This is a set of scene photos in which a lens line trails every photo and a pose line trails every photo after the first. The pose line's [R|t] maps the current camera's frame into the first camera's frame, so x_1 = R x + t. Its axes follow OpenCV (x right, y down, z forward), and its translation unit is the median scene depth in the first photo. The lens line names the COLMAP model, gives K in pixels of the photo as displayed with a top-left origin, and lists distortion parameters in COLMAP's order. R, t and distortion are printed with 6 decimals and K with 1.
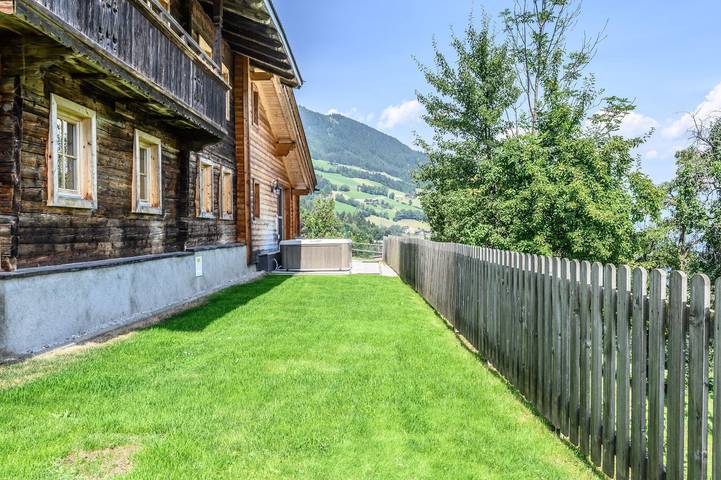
lens RADIAL K [[624.4, 0, 357.9], [0, 624.4, 239.4], [0, 0, 1]] dist [-0.006396, -0.004840]
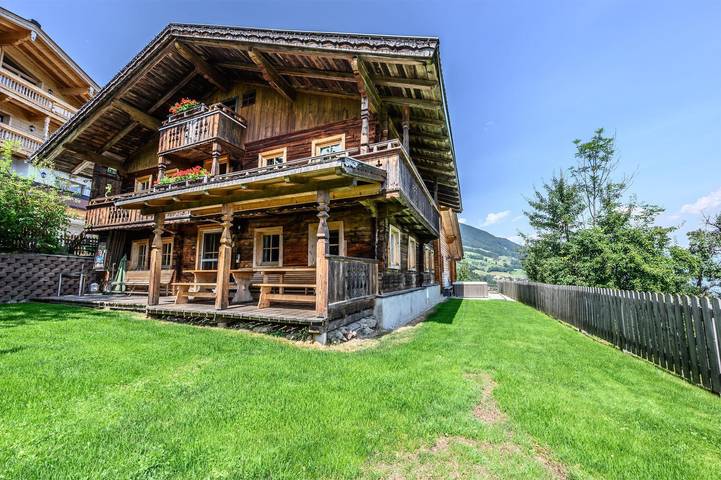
lens RADIAL K [[282.7, 0, 358.5], [0, 282.7, 241.2], [0, 0, 1]] dist [-0.003106, -0.000350]
pose [[0.933376, -0.038711, -0.356806, -0.091866], [-0.011067, 0.990589, -0.136422, -0.002628], [0.358729, 0.131282, 0.924164, -0.048023]]
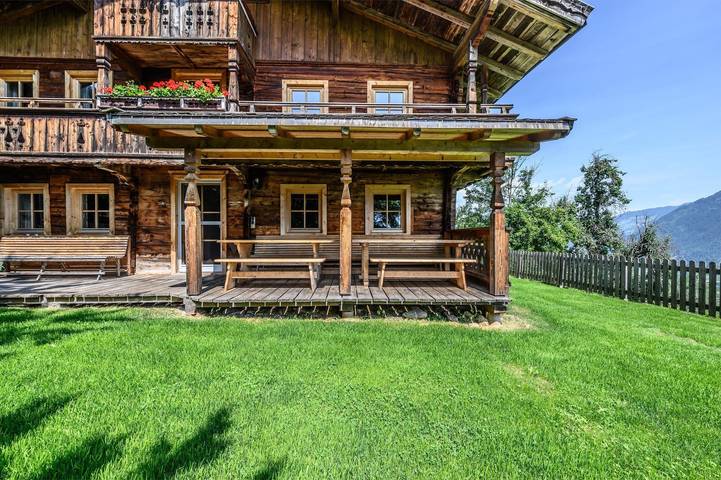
lens RADIAL K [[282.7, 0, 359.0], [0, 282.7, 241.7], [0, 0, 1]] dist [-0.003106, -0.000350]
pose [[0.997305, 0.007879, 0.072945, -0.405903], [-0.007240, 0.999933, -0.009011, -0.012031], [-0.073011, 0.008459, 0.997295, -0.038648]]
